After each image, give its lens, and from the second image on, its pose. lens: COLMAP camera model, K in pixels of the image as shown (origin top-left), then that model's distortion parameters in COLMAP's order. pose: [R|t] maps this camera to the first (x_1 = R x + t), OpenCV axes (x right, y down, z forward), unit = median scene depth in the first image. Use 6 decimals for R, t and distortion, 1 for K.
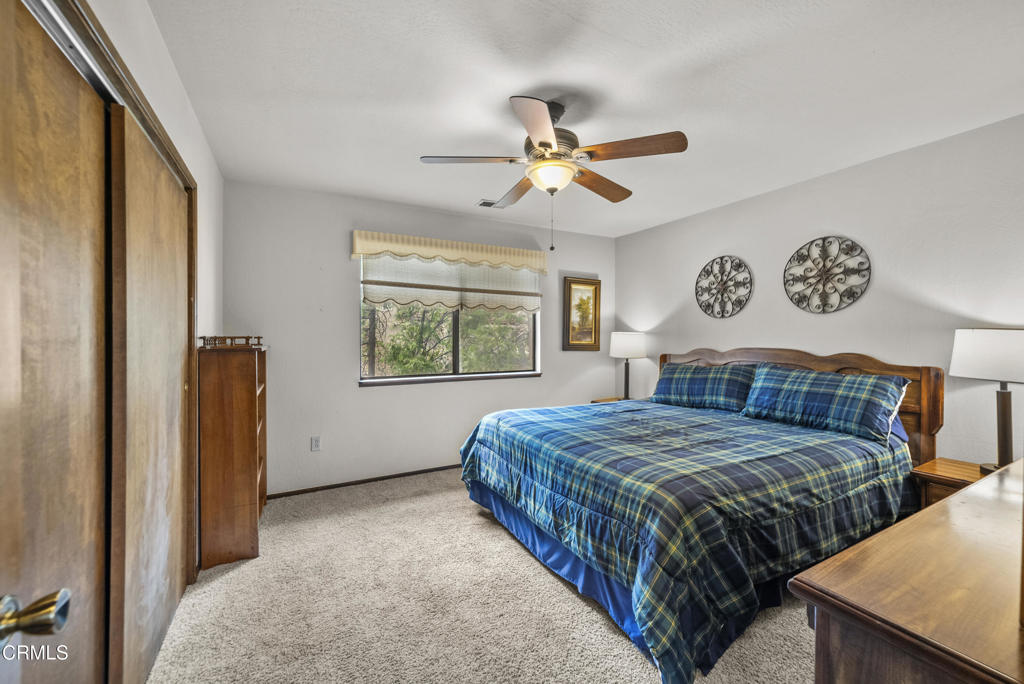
lens RADIAL K [[422.3, 0, 517.3], [0, 422.3, 336.3], [0, 0, 1]] dist [-0.005174, 0.000642]
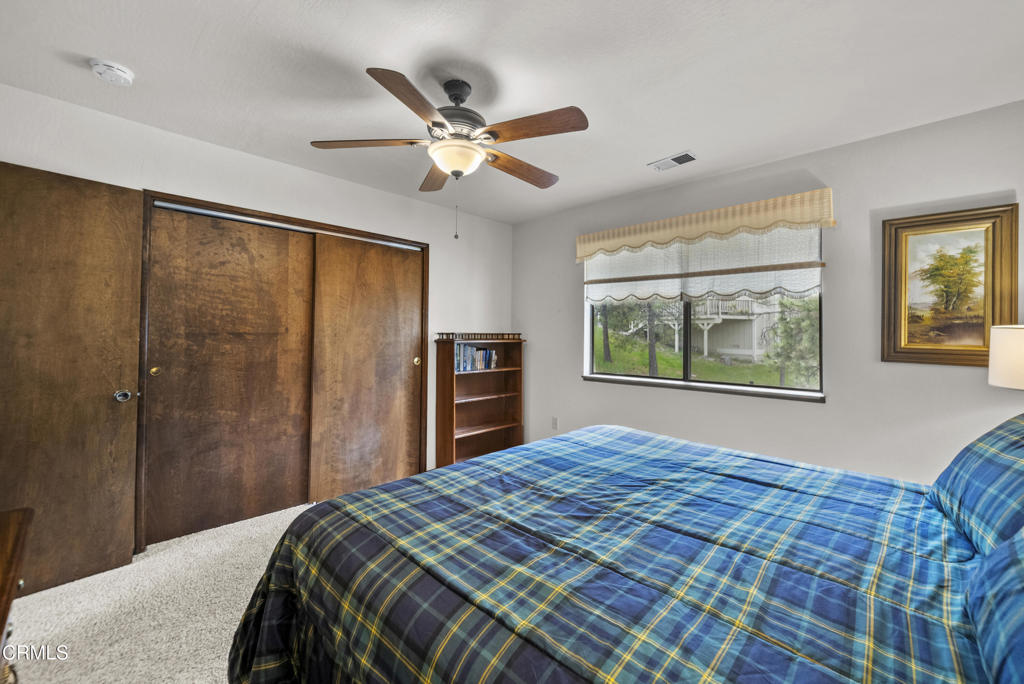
lens RADIAL K [[422.3, 0, 513.0], [0, 422.3, 336.0], [0, 0, 1]] dist [-0.005174, 0.000642]
pose [[0.291007, 0.008678, -0.956682, 0.526376], [0.003156, 0.999945, 0.010030, -0.004887], [0.956716, -0.005938, 0.290963, 0.444526]]
